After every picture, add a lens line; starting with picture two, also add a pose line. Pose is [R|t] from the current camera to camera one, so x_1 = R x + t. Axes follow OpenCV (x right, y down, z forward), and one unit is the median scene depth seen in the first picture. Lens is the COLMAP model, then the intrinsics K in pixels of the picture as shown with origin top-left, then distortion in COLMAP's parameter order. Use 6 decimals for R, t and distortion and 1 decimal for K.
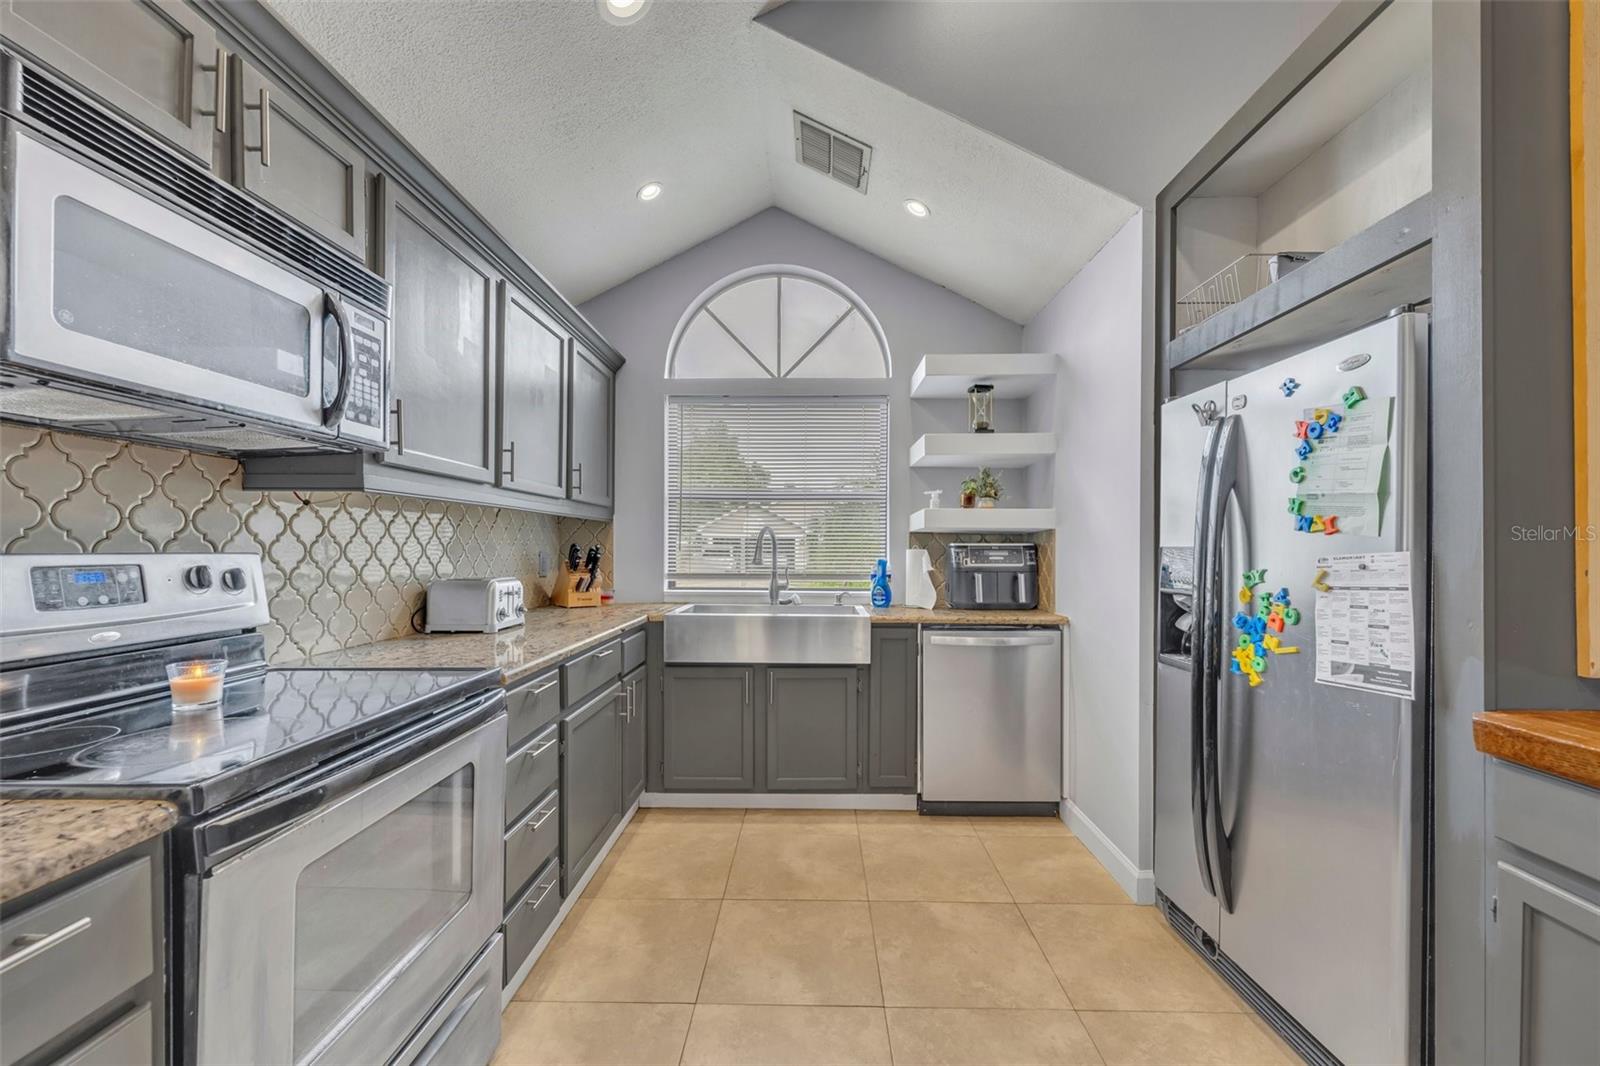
lens RADIAL K [[641.0, 0, 802.4], [0, 641.0, 545.0], [0, 0, 1]] dist [-0.002125, 0.000419]
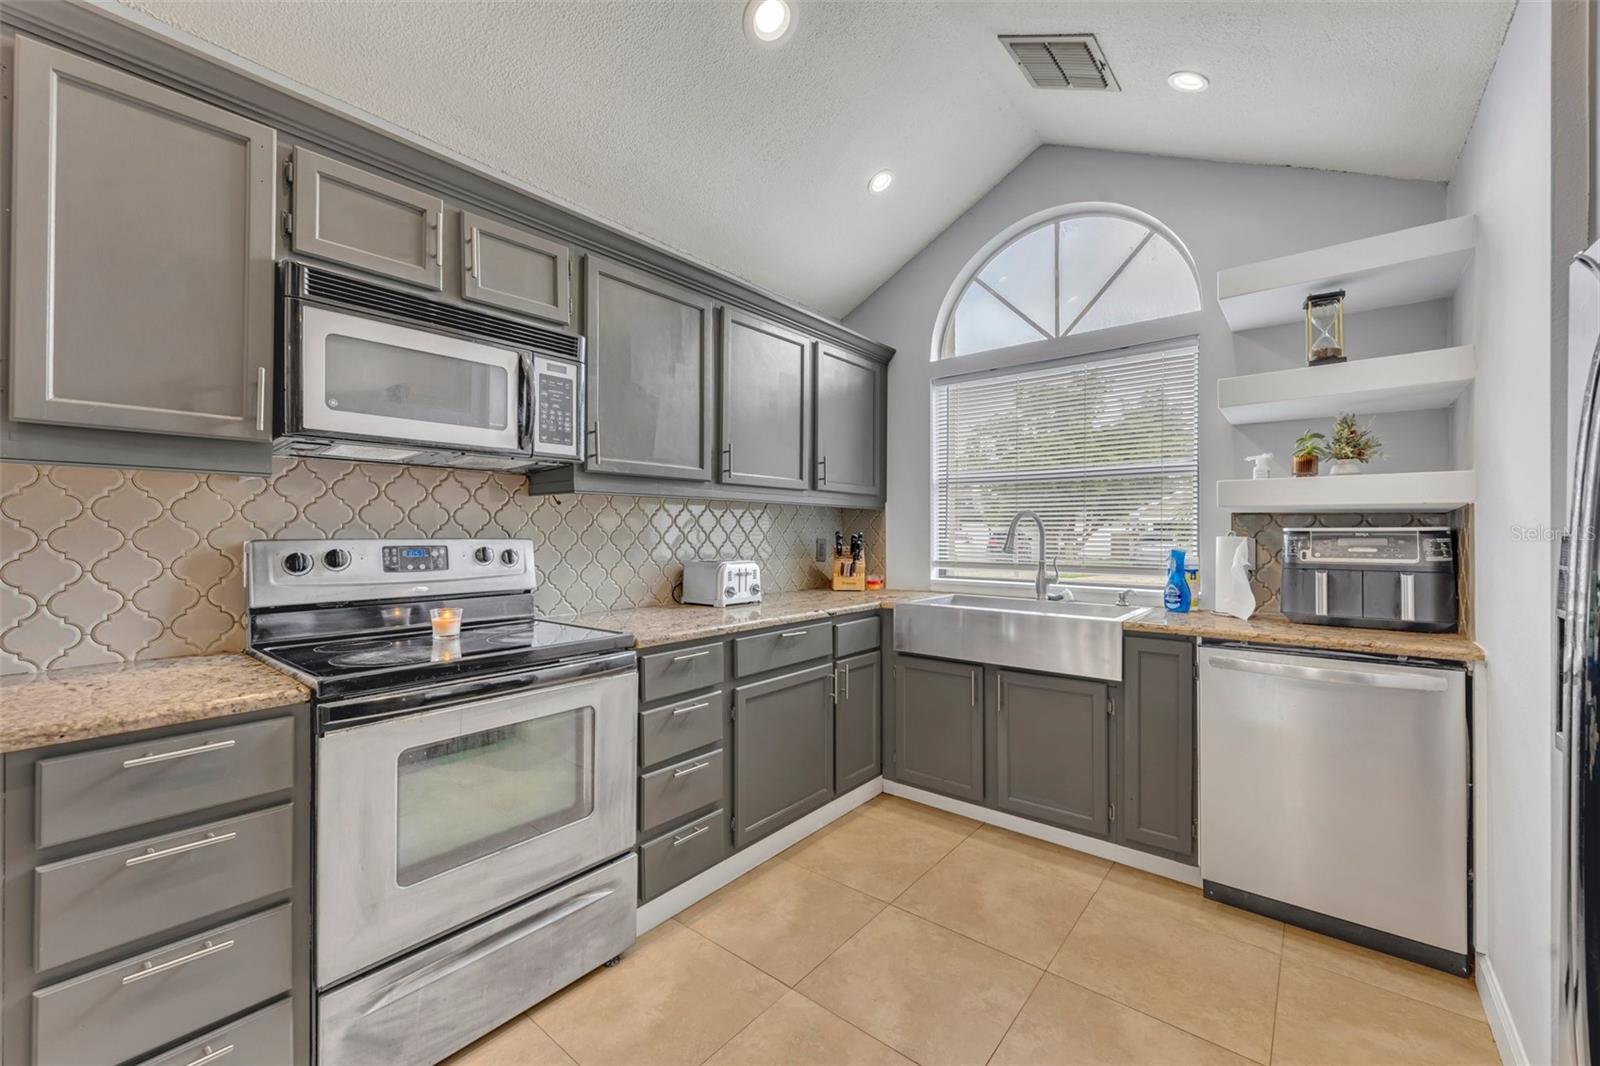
lens RADIAL K [[641.0, 0, 798.8], [0, 641.0, 528.8], [0, 0, 1]] dist [-0.002125, 0.000419]
pose [[0.779735, -0.006868, -0.626071, 0.304205], [0.003774, 0.999973, -0.006270, 0.000705], [0.626098, 0.002526, 0.779741, 0.141748]]
